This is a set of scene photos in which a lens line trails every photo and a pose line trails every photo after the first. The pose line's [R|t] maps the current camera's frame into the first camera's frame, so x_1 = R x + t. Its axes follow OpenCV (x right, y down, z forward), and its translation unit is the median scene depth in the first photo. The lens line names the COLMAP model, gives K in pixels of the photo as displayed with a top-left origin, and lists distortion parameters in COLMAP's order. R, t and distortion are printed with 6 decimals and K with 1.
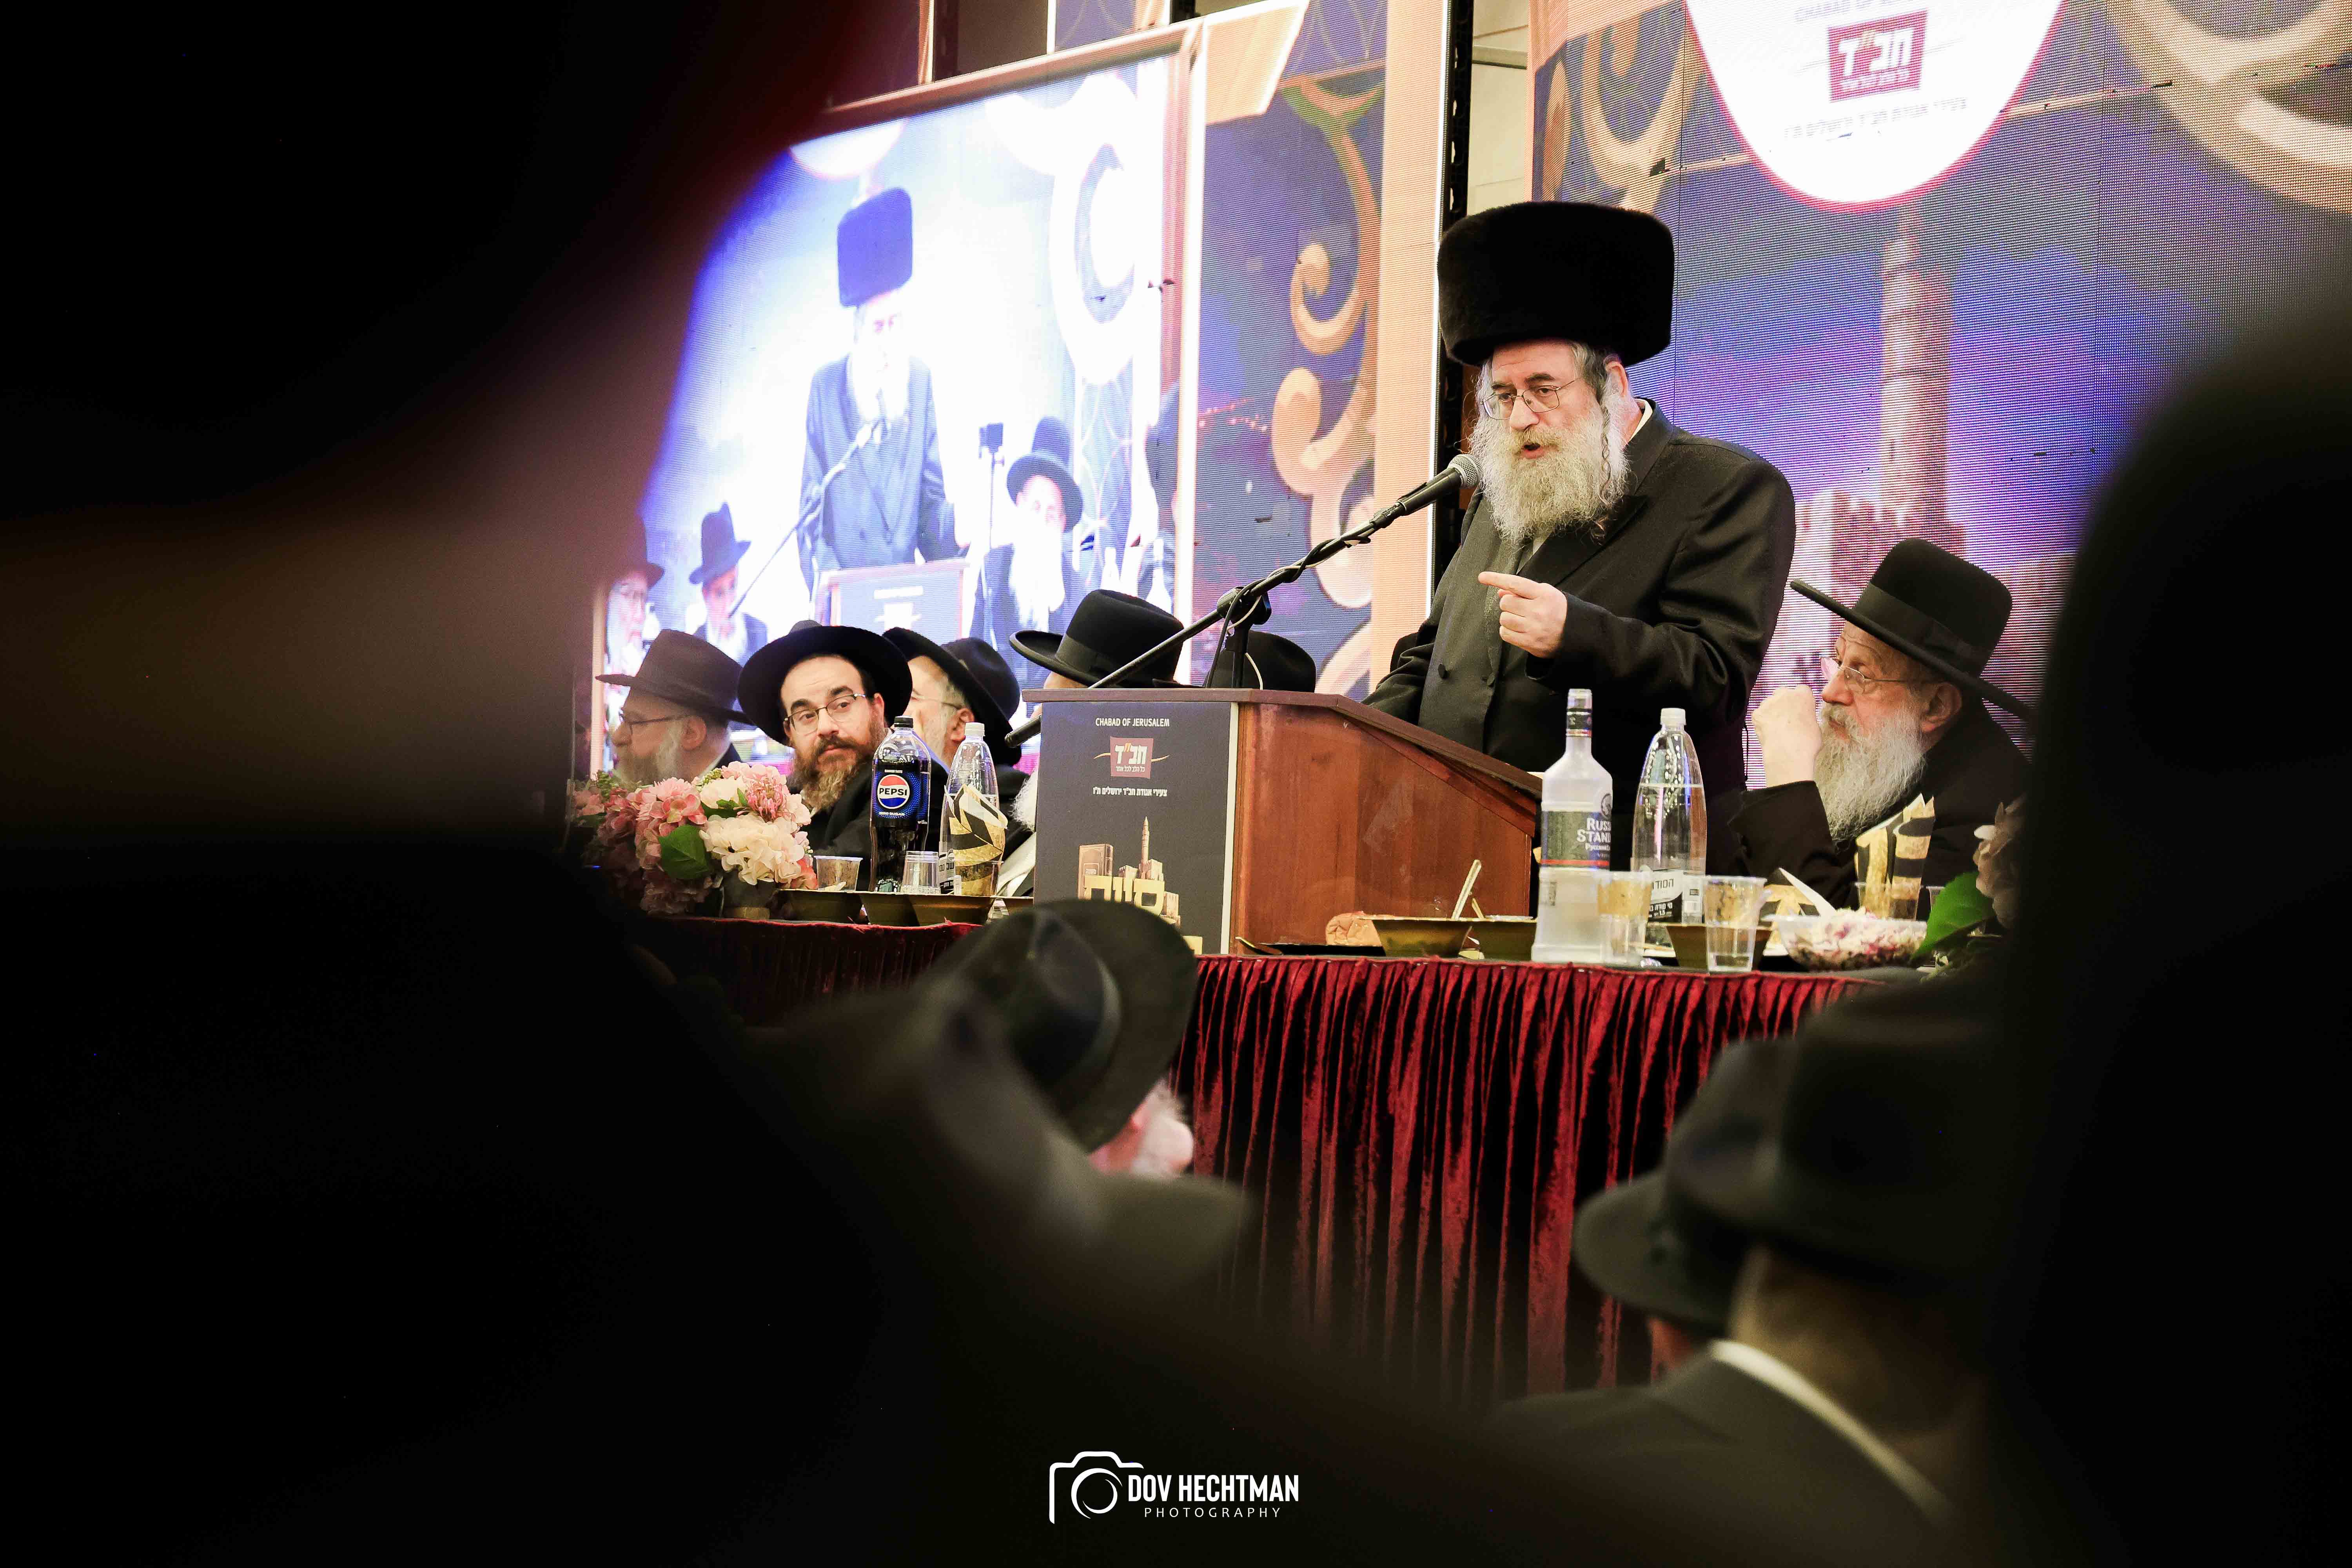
lens RADIAL K [[5626.5, 0, 1277.0], [0, 5626.5, 820.6], [0, 0, 1]] dist [0.635816, 0.000000]
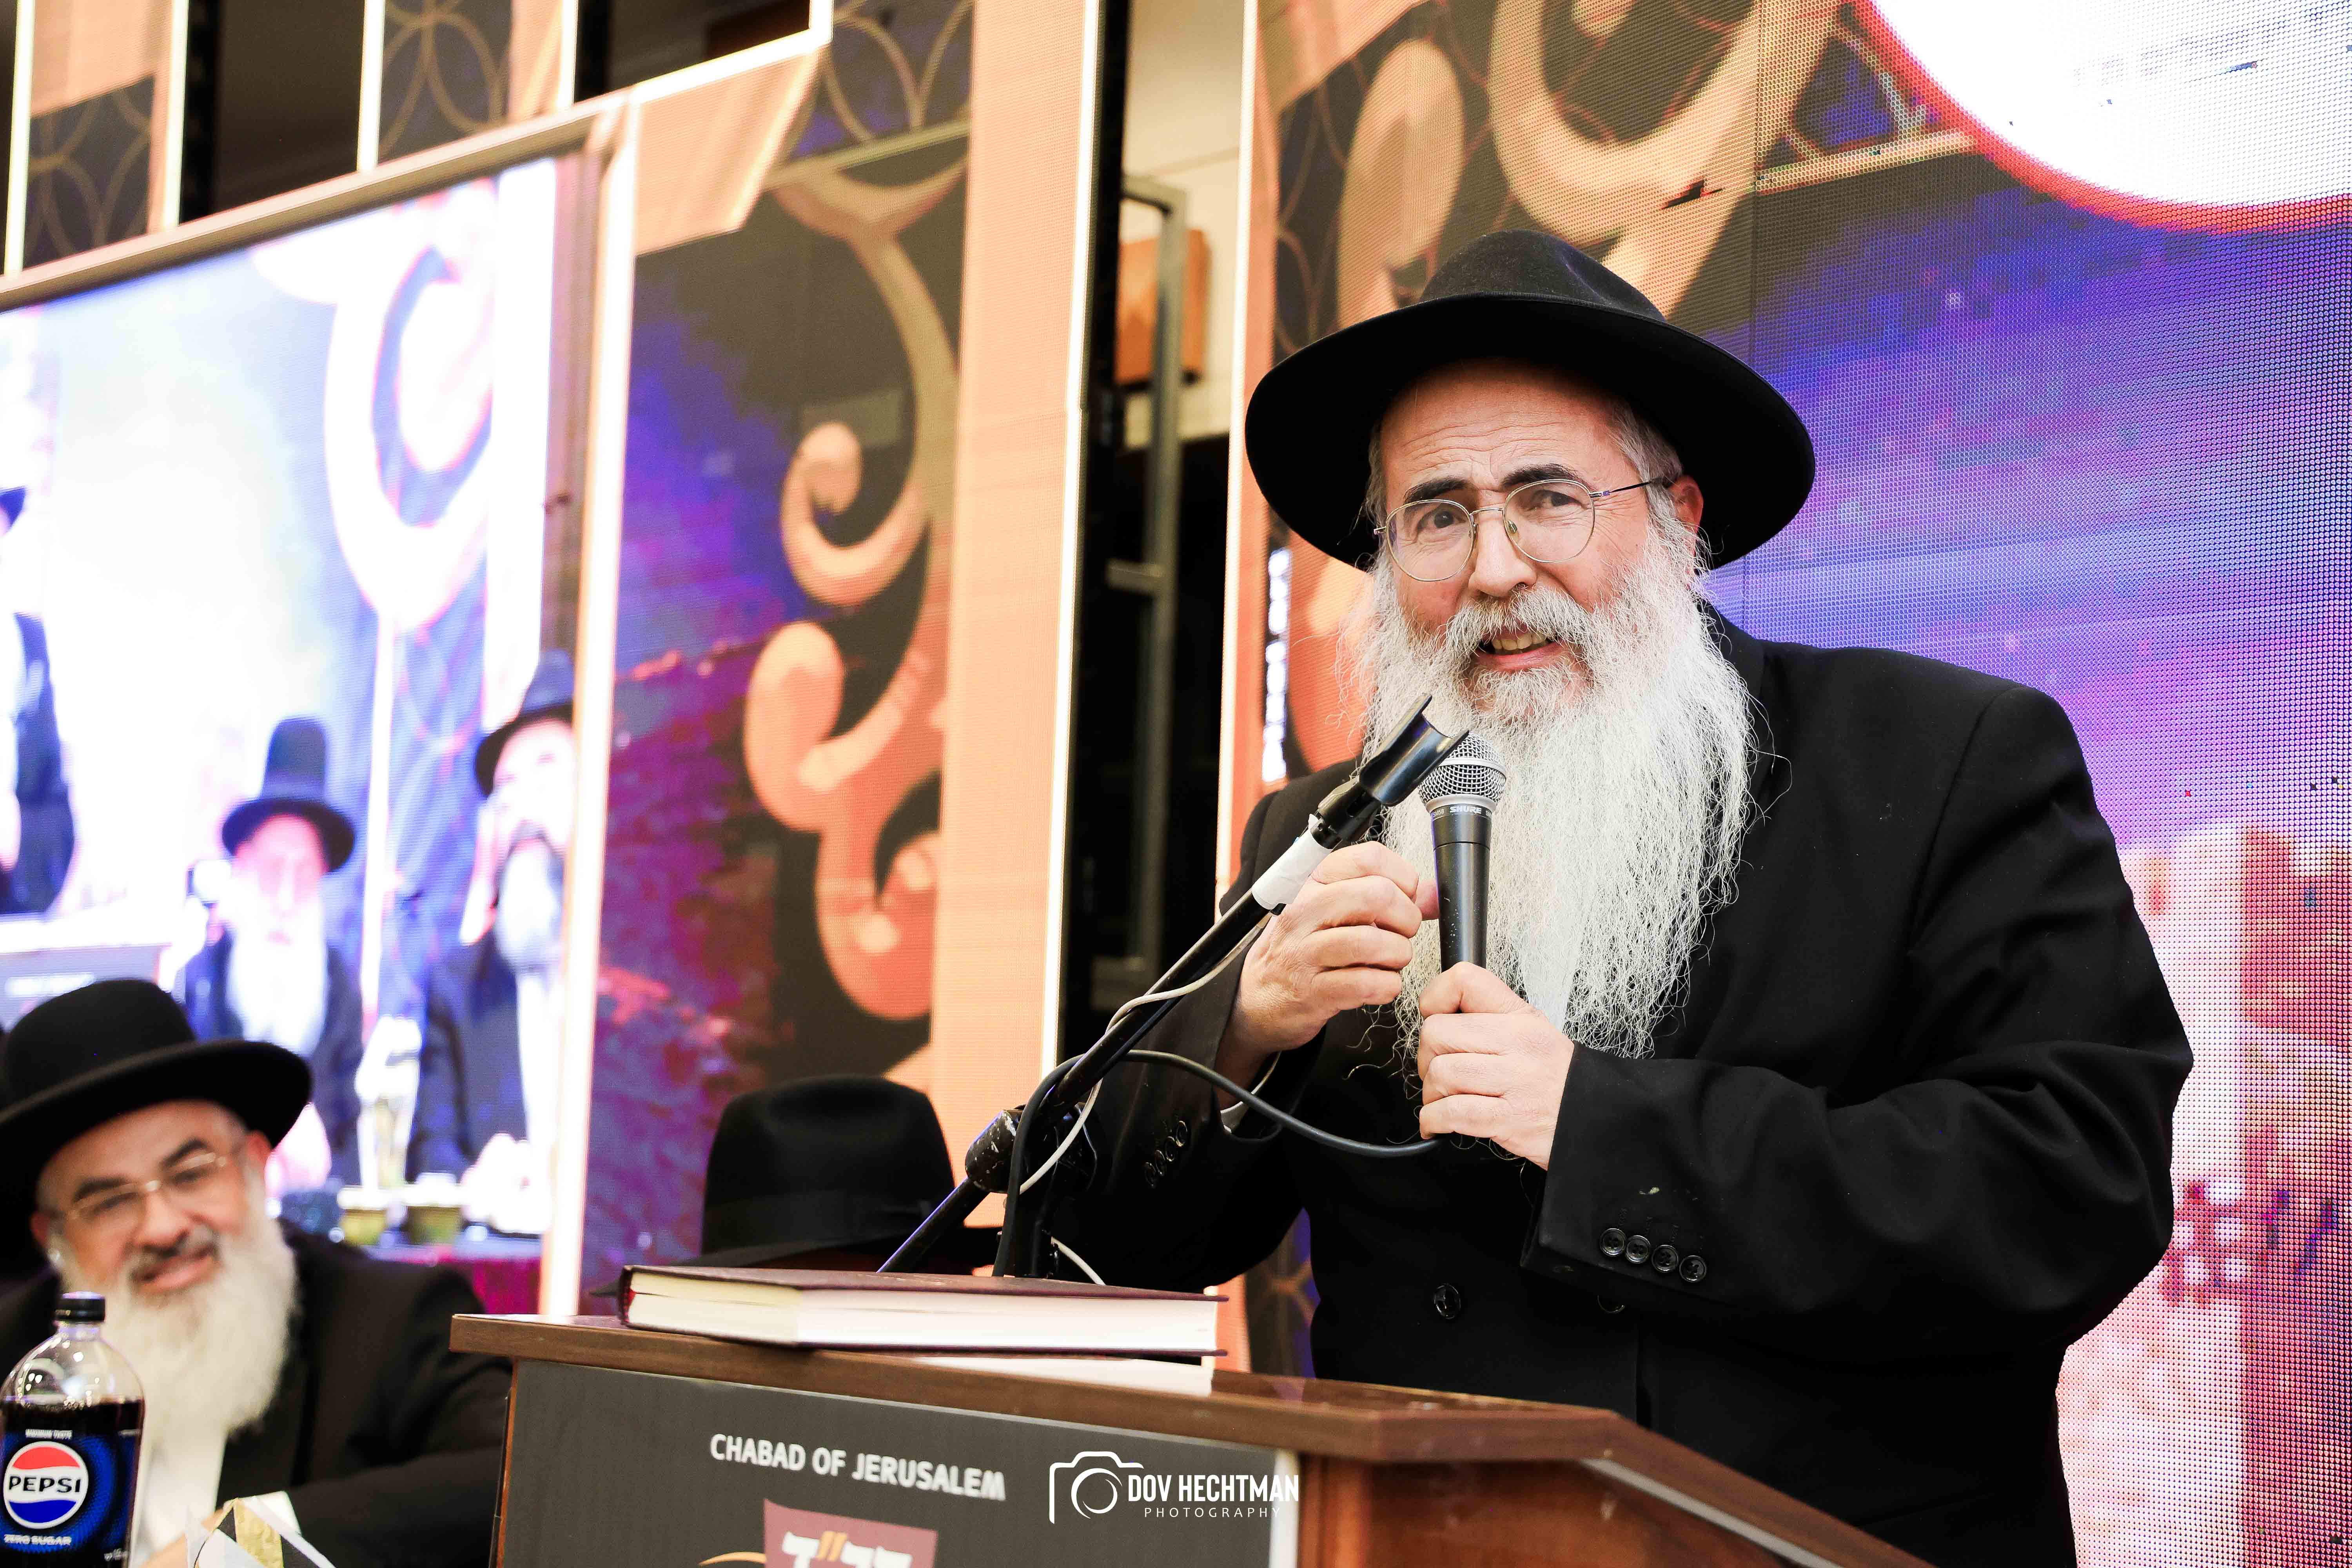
lens RADIAL K [[3842.6, 0, 1186.1], [0, 3842.6, 817.5], [0, 0, 1]] dist [0.291087, 0.000000]
pose [[0.979359, 0.029454, 0.199969, -0.045696], [-0.014300, 0.996943, -0.076807, -0.032737], [-0.201620, 0.072362, 0.976787, 0.694394]]
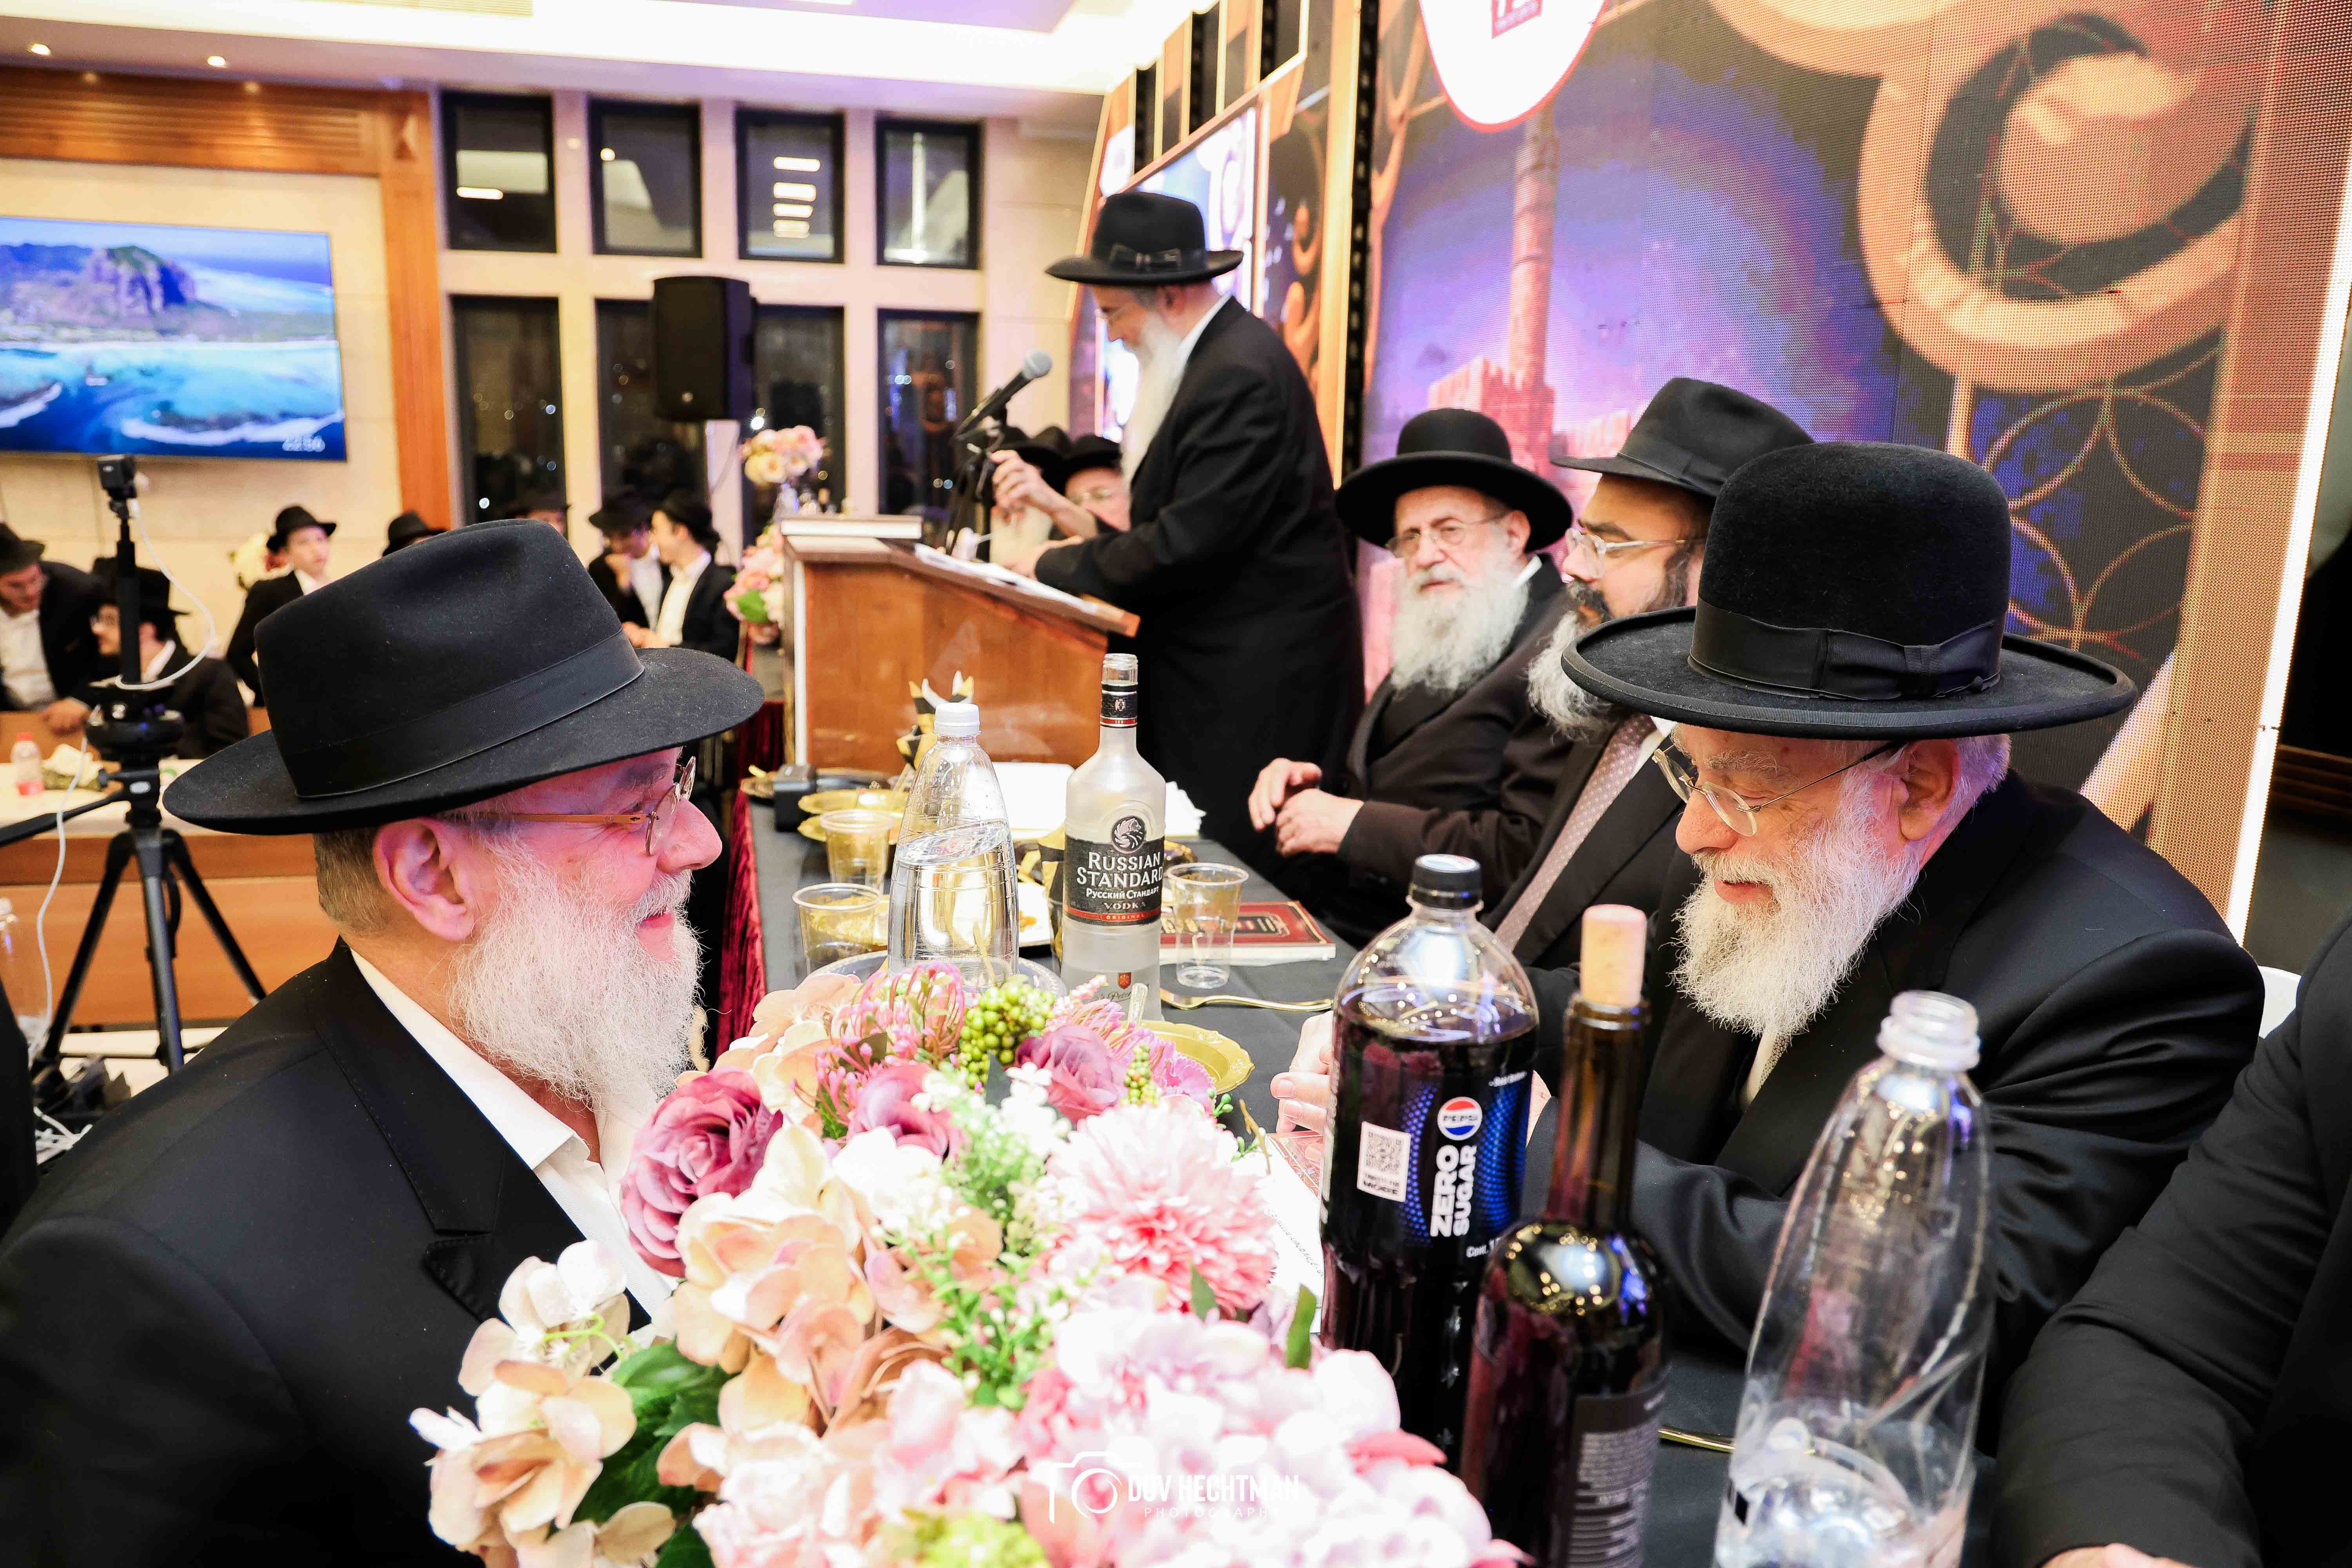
lens RADIAL K [[1636.3, 0, 1179.6], [0, 1636.3, 795.0], [0, 0, 1]] dist [-0.057363, 0.001222]
pose [[0.956898, 0.061753, -0.283783, 0.139203], [-0.002639, 0.978941, 0.204125, -0.035818], [0.290413, -0.194577, 0.936910, 0.608397]]
